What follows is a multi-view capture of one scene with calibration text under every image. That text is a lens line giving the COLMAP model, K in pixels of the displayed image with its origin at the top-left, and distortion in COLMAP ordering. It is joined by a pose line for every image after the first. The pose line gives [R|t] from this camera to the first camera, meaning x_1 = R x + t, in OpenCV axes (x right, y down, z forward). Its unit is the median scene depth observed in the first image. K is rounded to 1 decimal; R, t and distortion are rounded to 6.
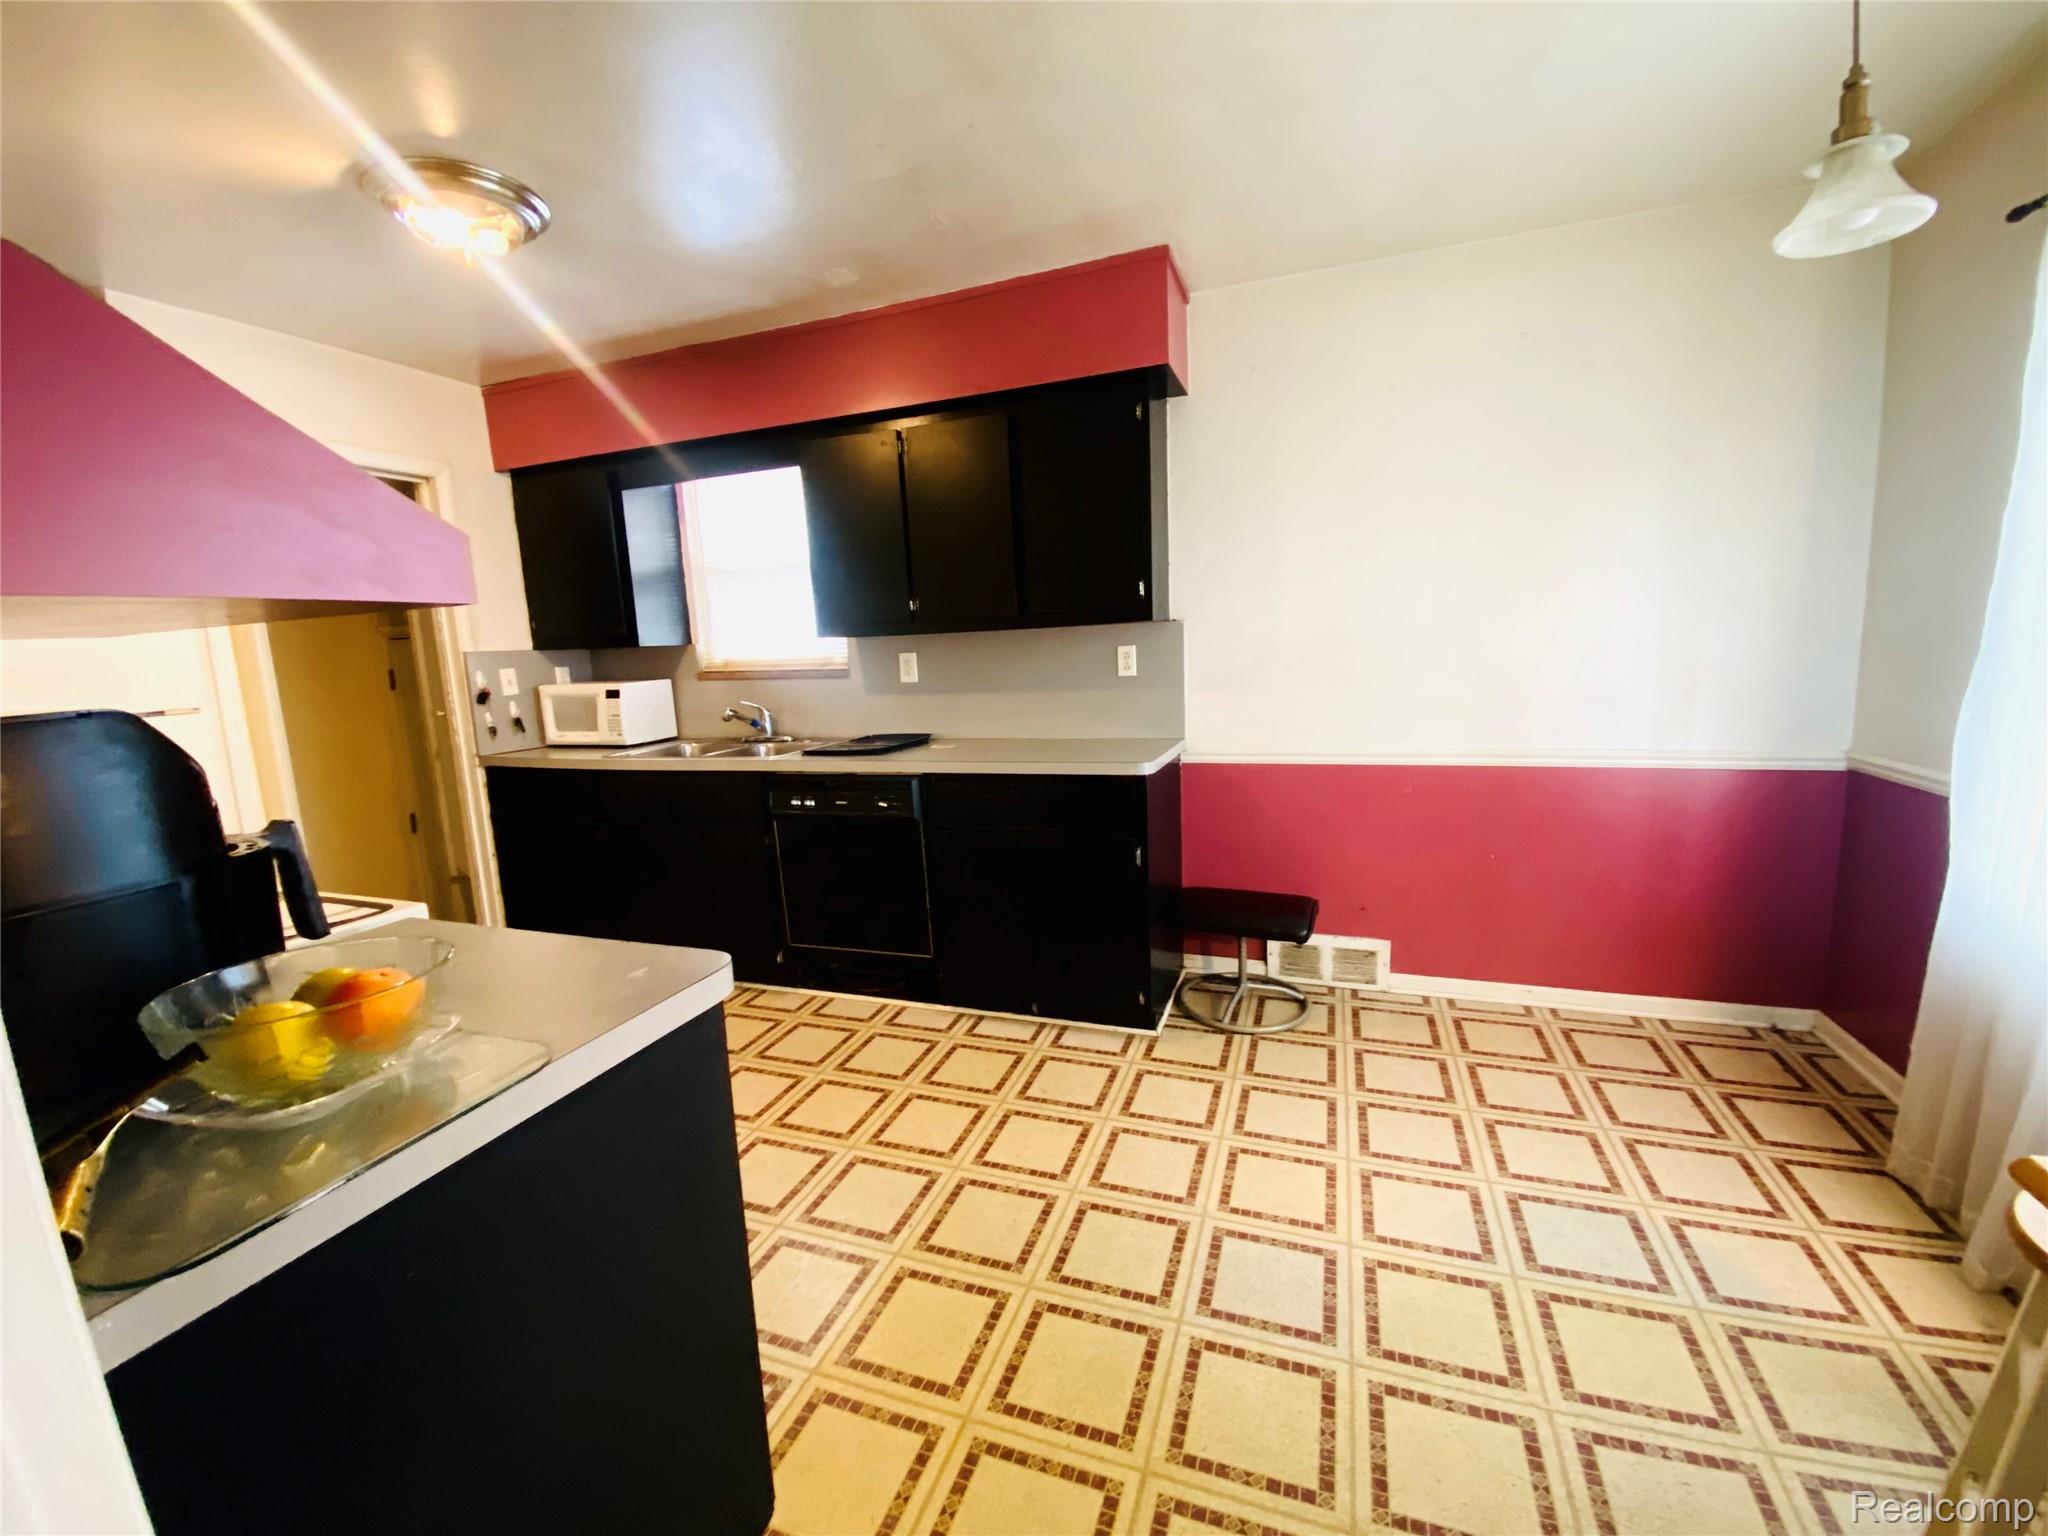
lens RADIAL K [[858.3, 0, 1024.0], [0, 858.3, 768.0], [0, 0, 1]] dist [0.020477, -0.018974]
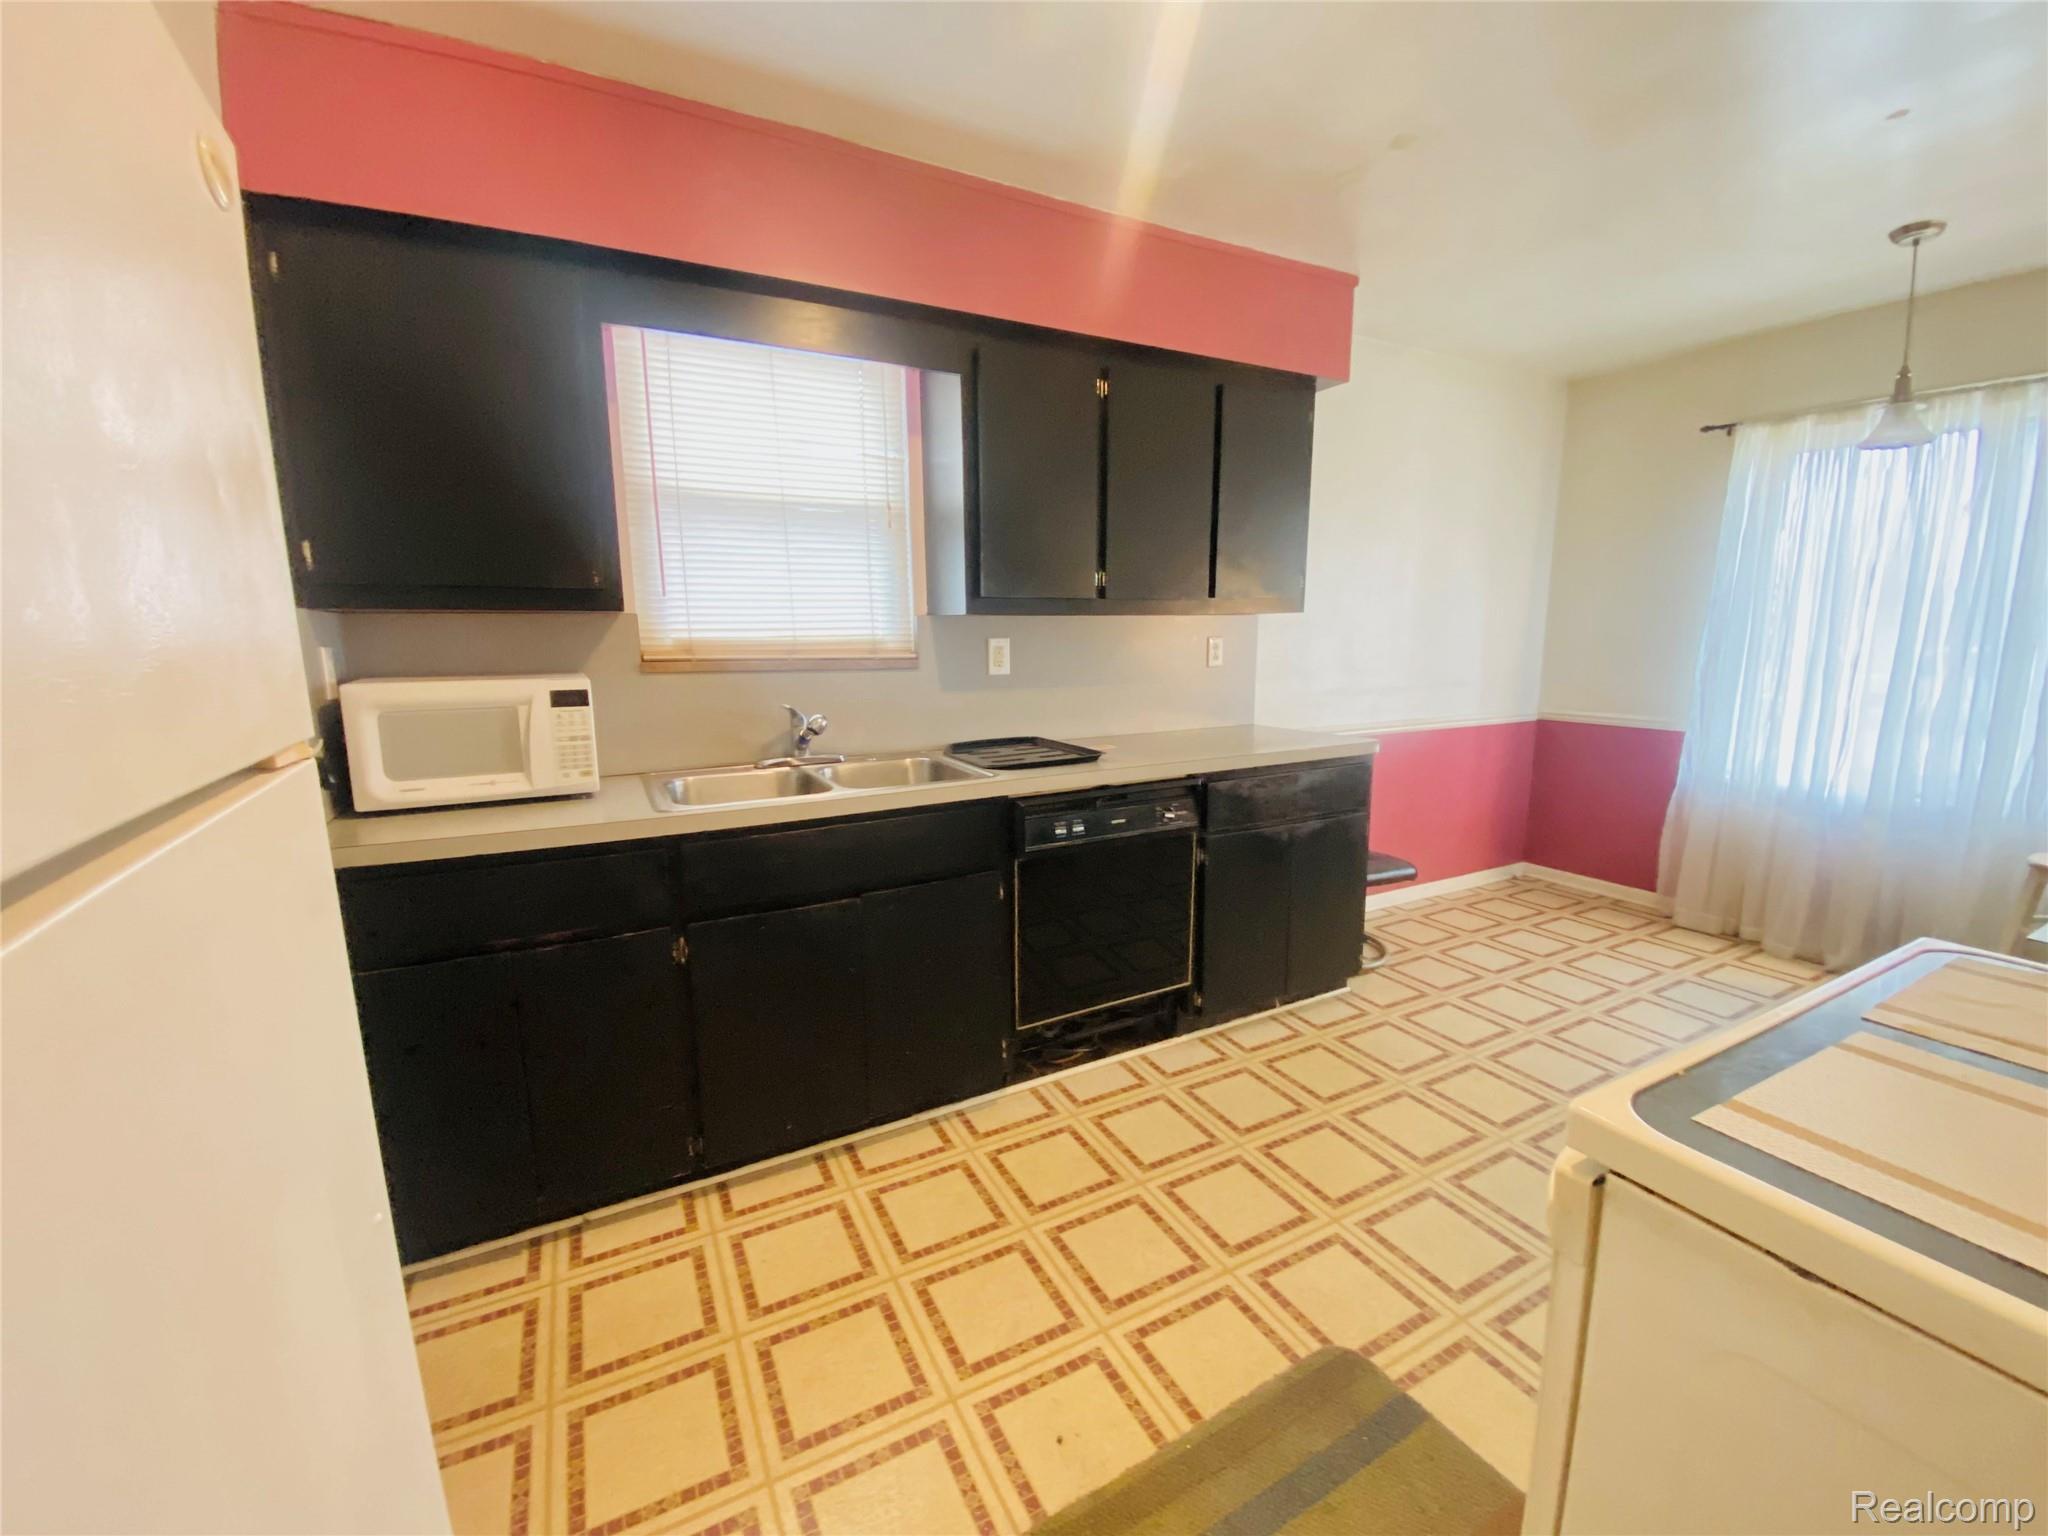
lens RADIAL K [[811.3, 0, 1024.0], [0, 811.3, 768.0], [0, 0, 1]] dist [-0.010727, -0.000147]
pose [[0.670289, -0.083537, 0.737383, -0.675059], [0.093314, 0.995245, 0.027926, -0.030852], [-0.736210, 0.050090, 0.674897, 0.463339]]
